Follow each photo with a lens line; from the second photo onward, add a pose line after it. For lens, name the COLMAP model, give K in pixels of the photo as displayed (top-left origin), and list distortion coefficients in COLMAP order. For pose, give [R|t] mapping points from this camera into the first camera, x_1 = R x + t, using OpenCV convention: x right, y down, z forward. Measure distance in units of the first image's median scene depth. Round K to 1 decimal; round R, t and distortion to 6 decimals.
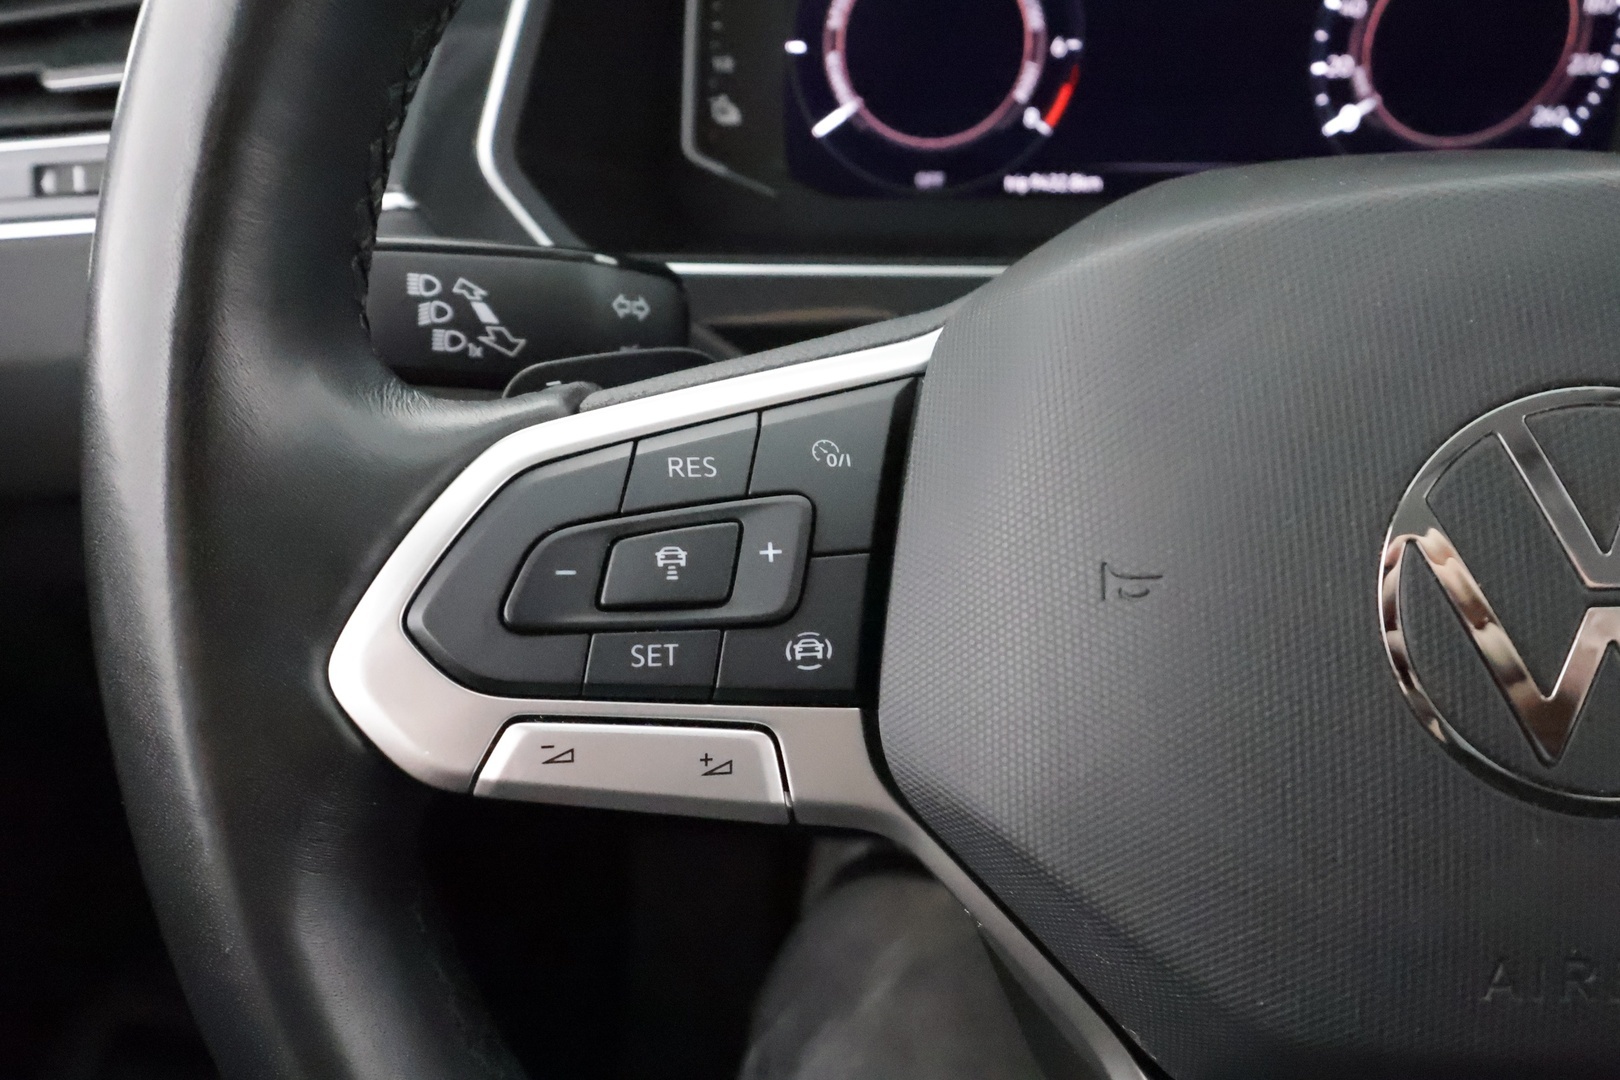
lens RADIAL K [[1271.3, 0, 811.8], [0, 1271.3, 550.3], [0, 0, 1]] dist [0.003596, -0.005572]
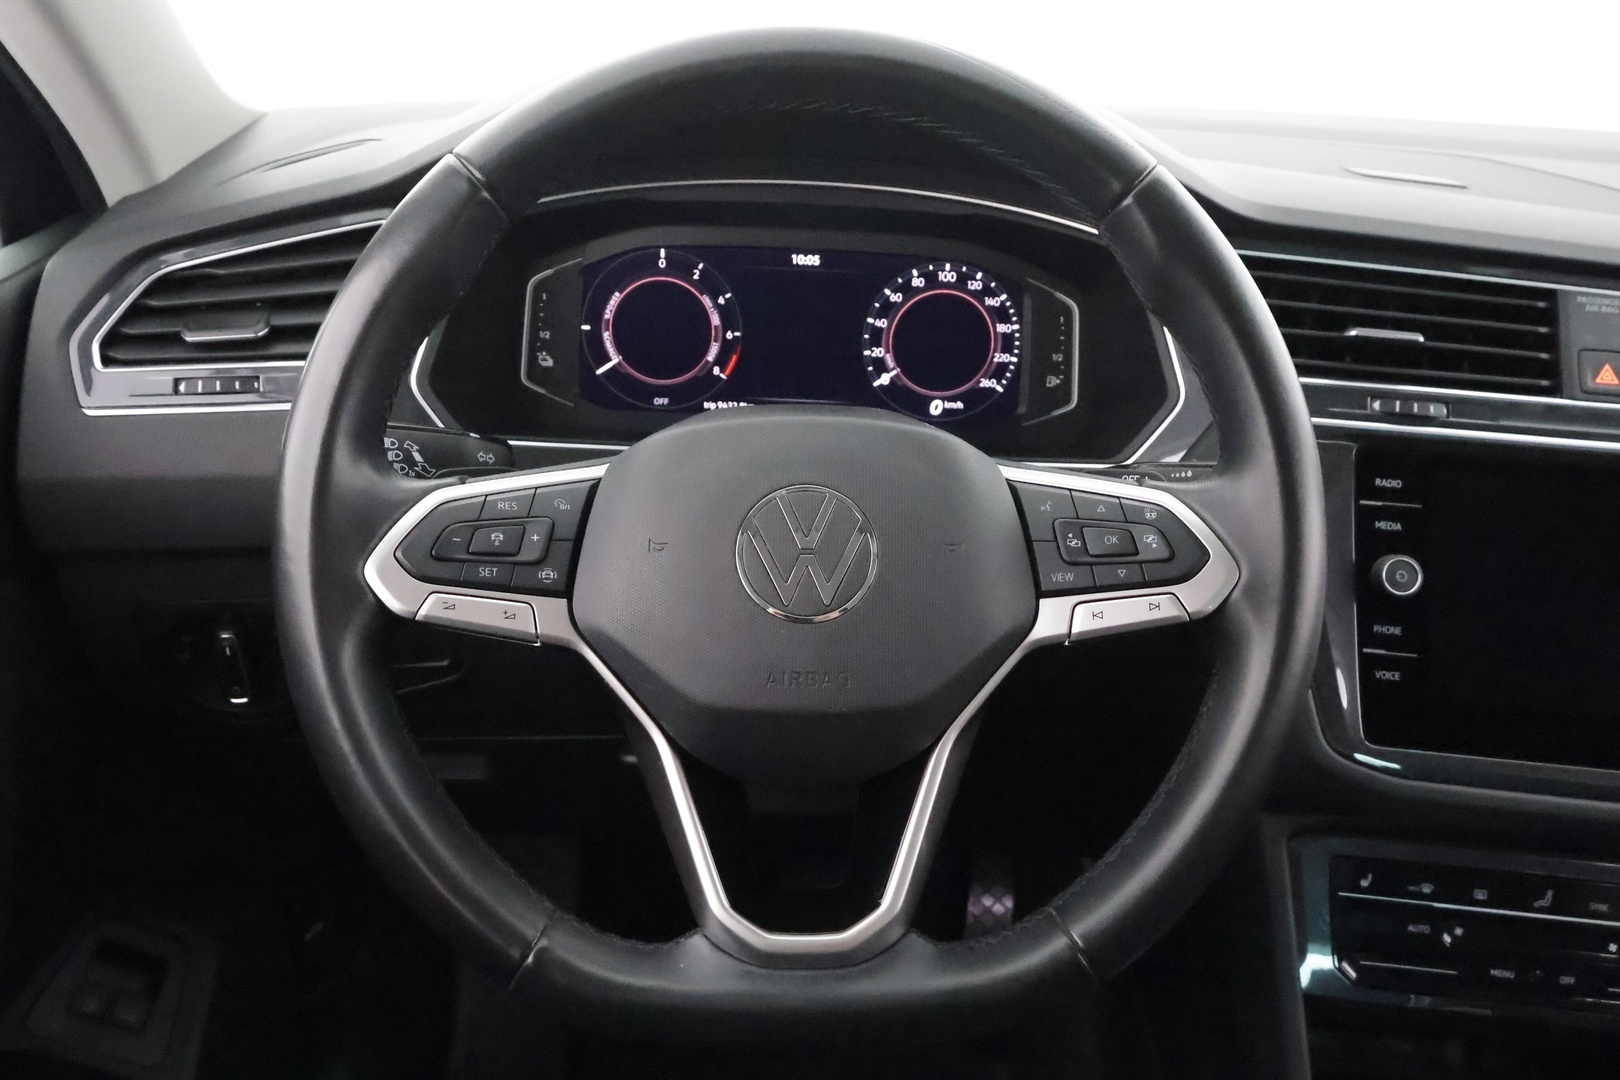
lens RADIAL K [[1271.3, 0, 811.8], [0, 1271.3, 550.3], [0, 0, 1]] dist [0.003596, -0.005572]
pose [[0.993007, 0.028503, 0.114566, 0.114251], [-0.009747, 0.986899, -0.161048, 0.216731], [-0.117655, 0.158805, 0.980275, -0.803344]]
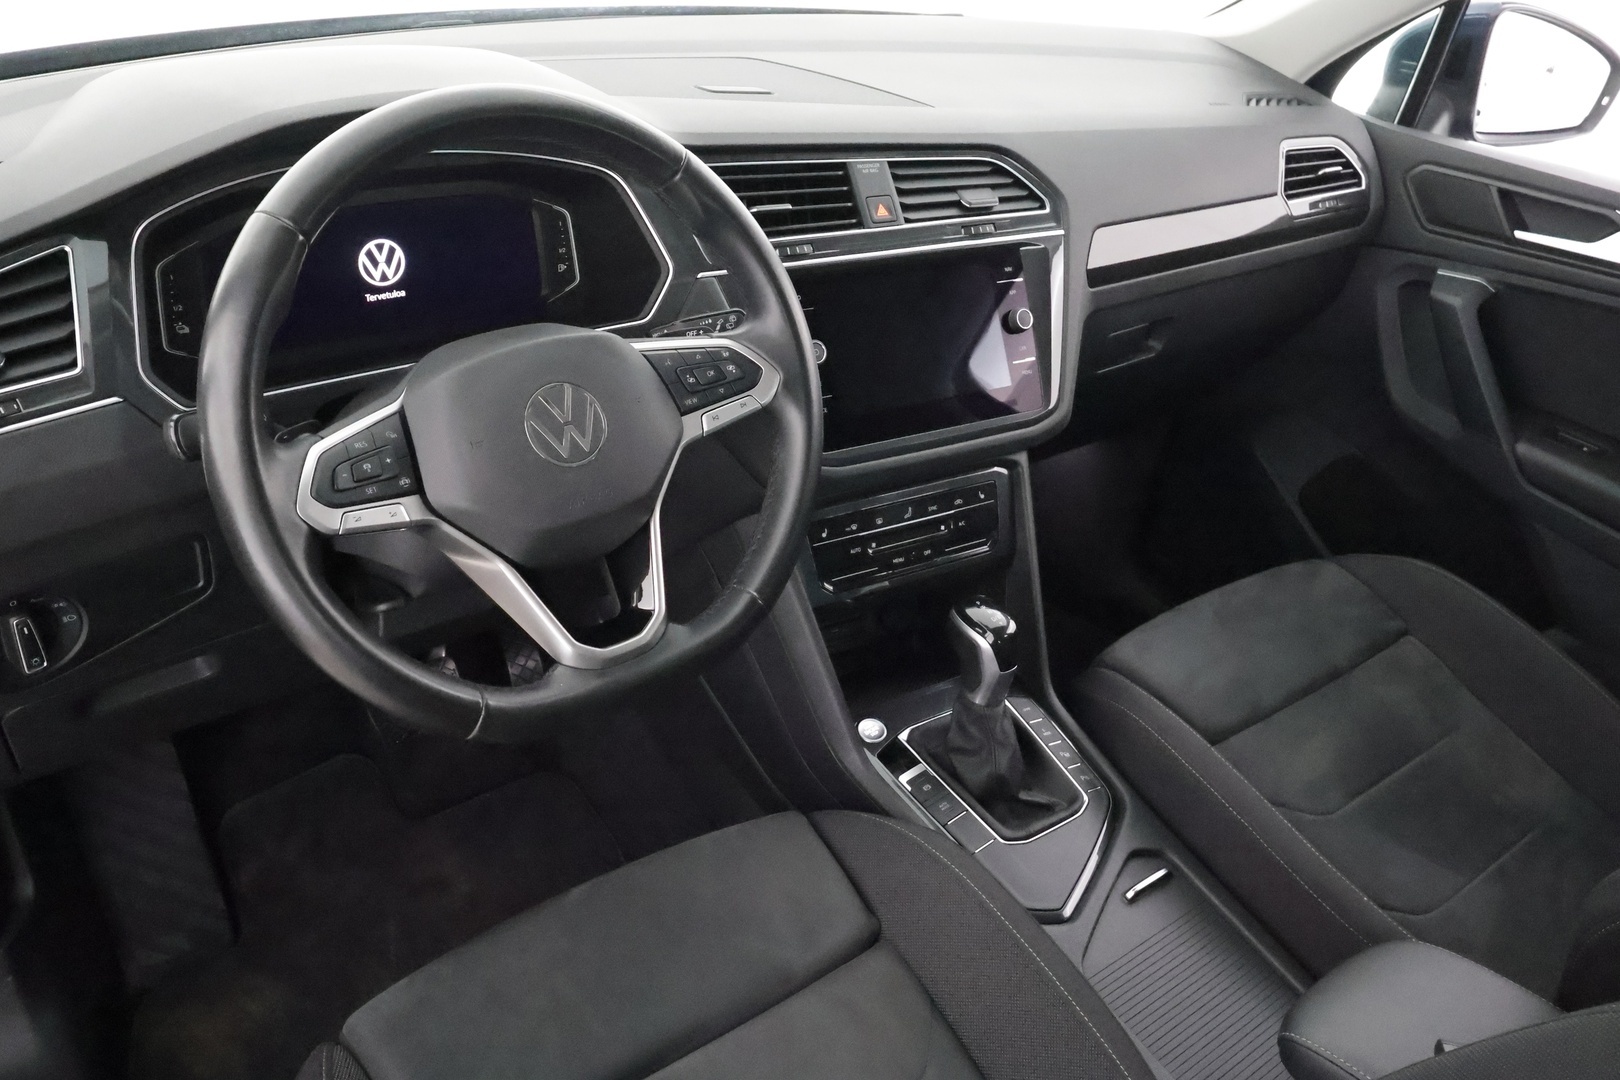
lens RADIAL K [[1271.3, 0, 811.8], [0, 1271.3, 550.3], [0, 0, 1]] dist [0.003596, -0.005572]
pose [[0.738967, -0.281369, 0.612175, -0.758143], [0.292320, 0.952541, 0.084944, 0.154023], [-0.607022, 0.116181, 0.786146, -1.403356]]
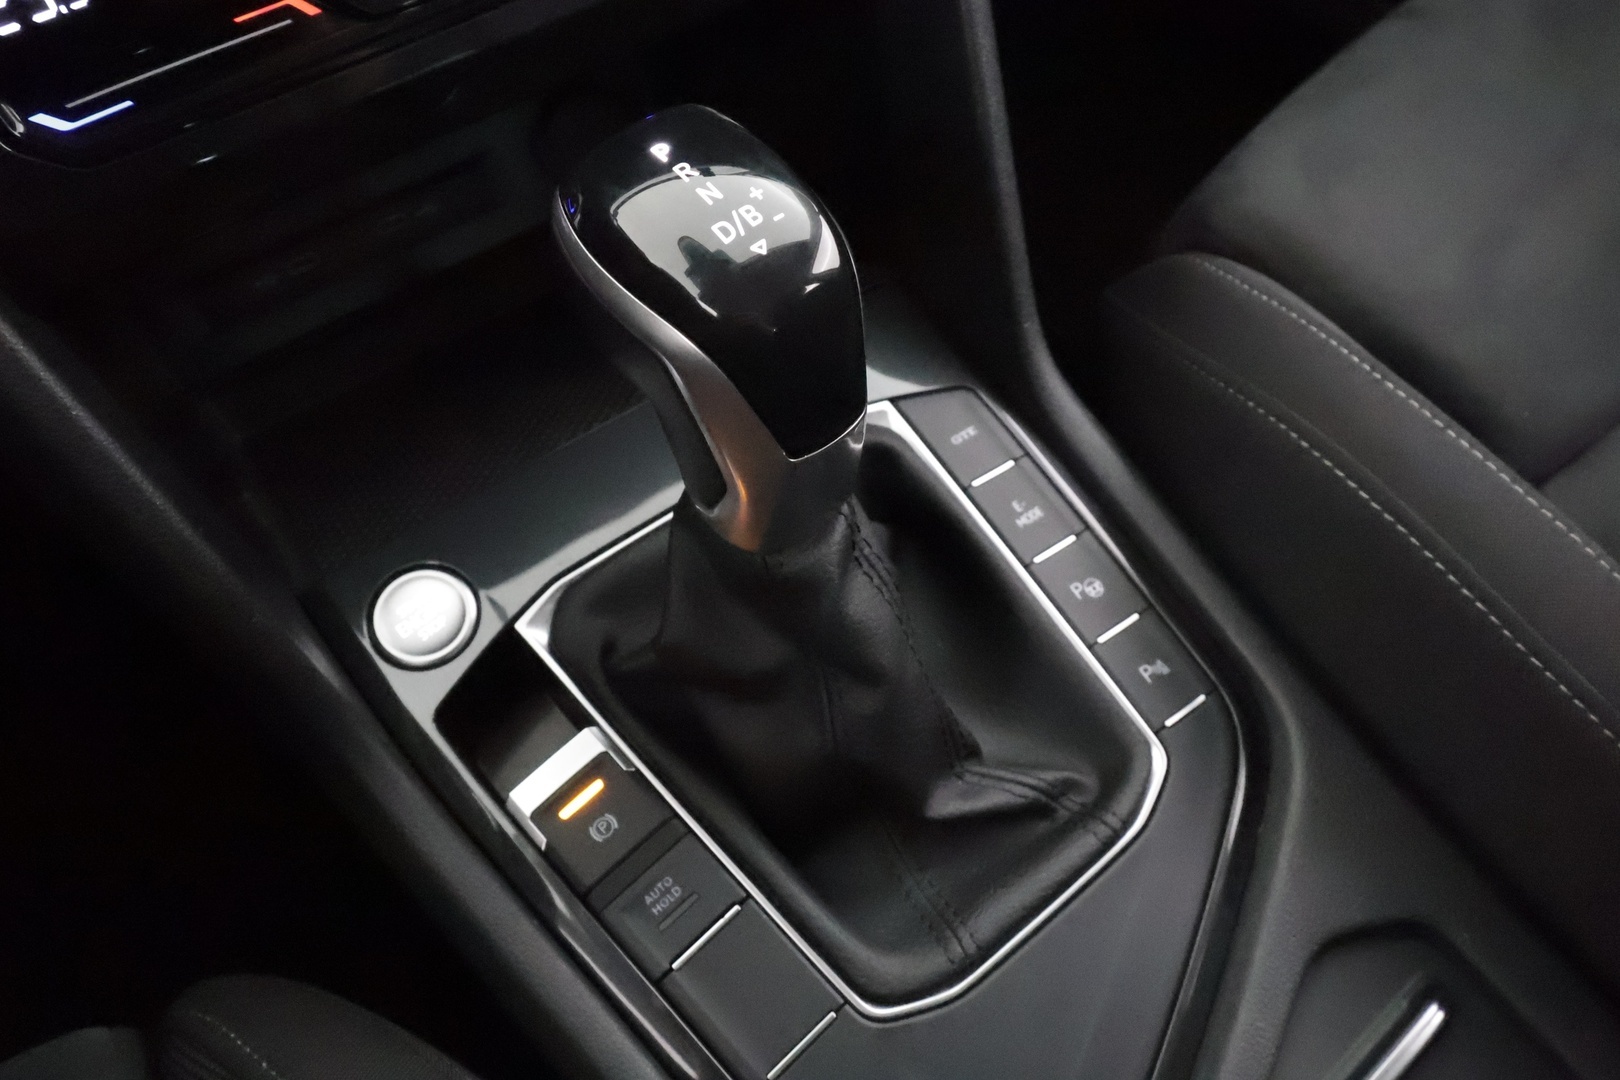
lens RADIAL K [[1311.4, 0, 768.2], [0, 1311.4, 540.0], [0, 0, 1]] dist [-0.002789, -0.000006]
pose [[0.710841, -0.582147, 0.394727, 0.923898], [0.406494, 0.798018, 0.444893, 0.509498], [-0.573993, -0.155794, 0.803903, 0.074119]]
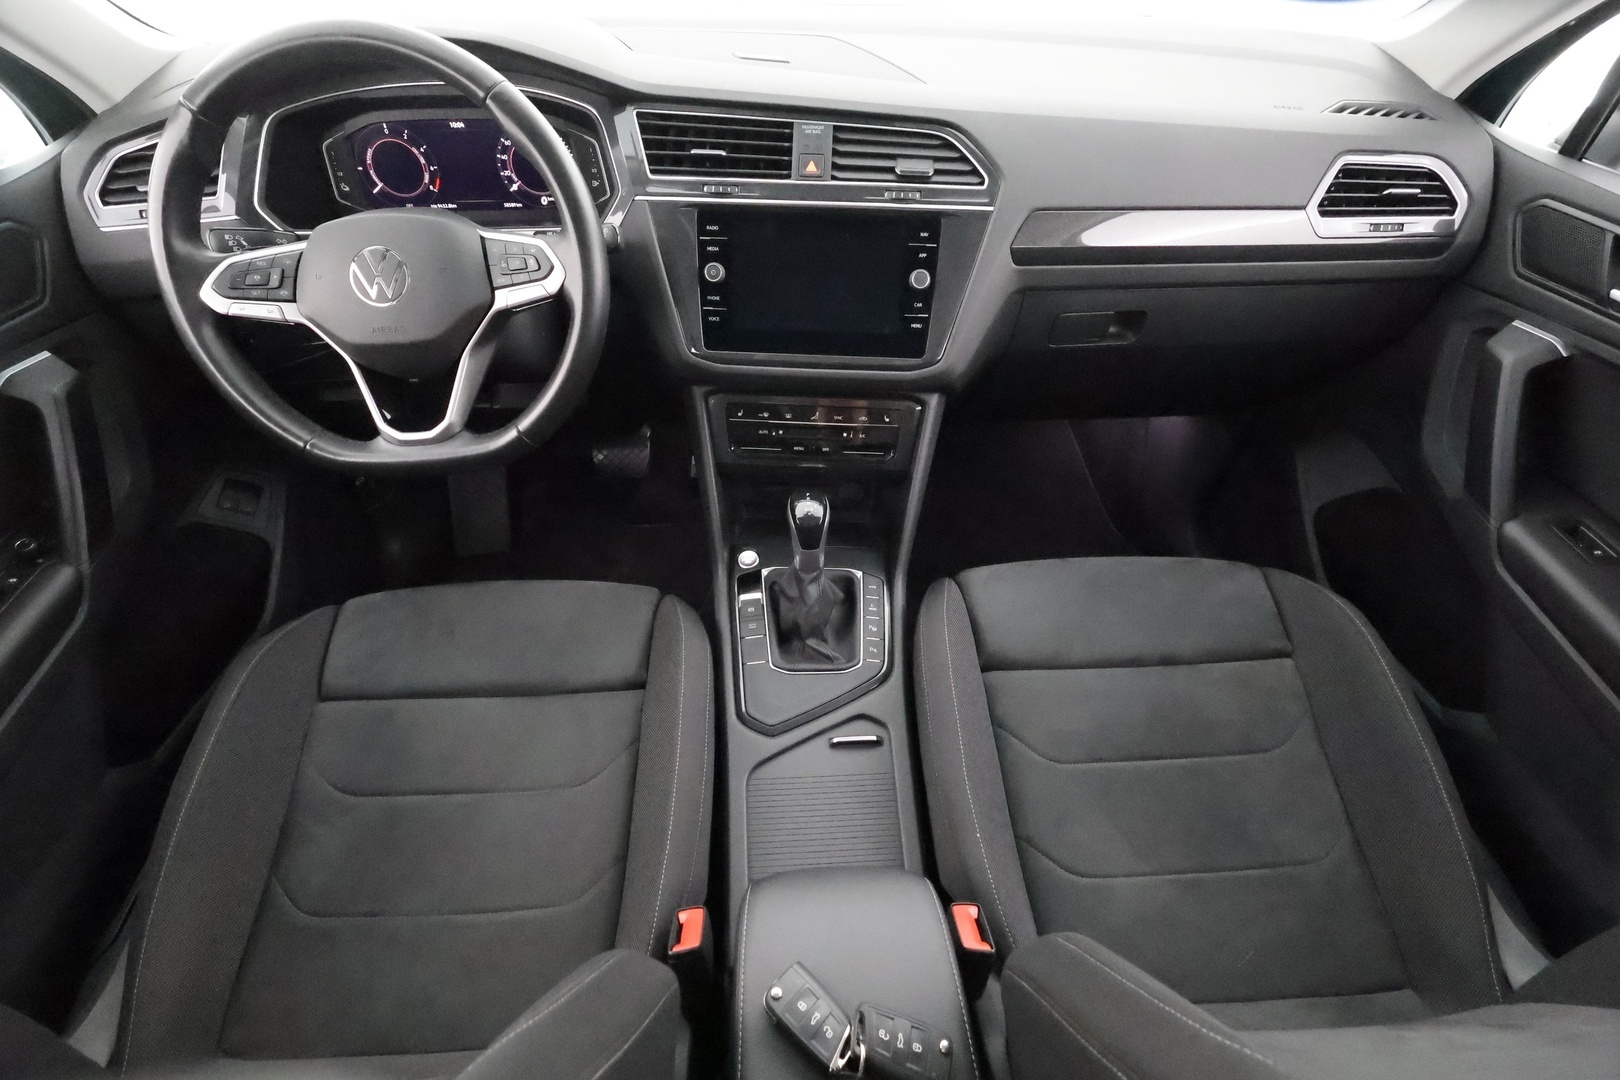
lens RADIAL K [[744.3, 0, 809.4], [0, 744.3, 545.7], [0, 0, 1]] dist [-0.003286, 0.001259]
pose [[0.990804, -0.071142, 0.115091, 1.004751], [0.050348, 0.983382, 0.174427, 0.389588], [-0.125587, -0.167028, 0.977921, -1.534098]]
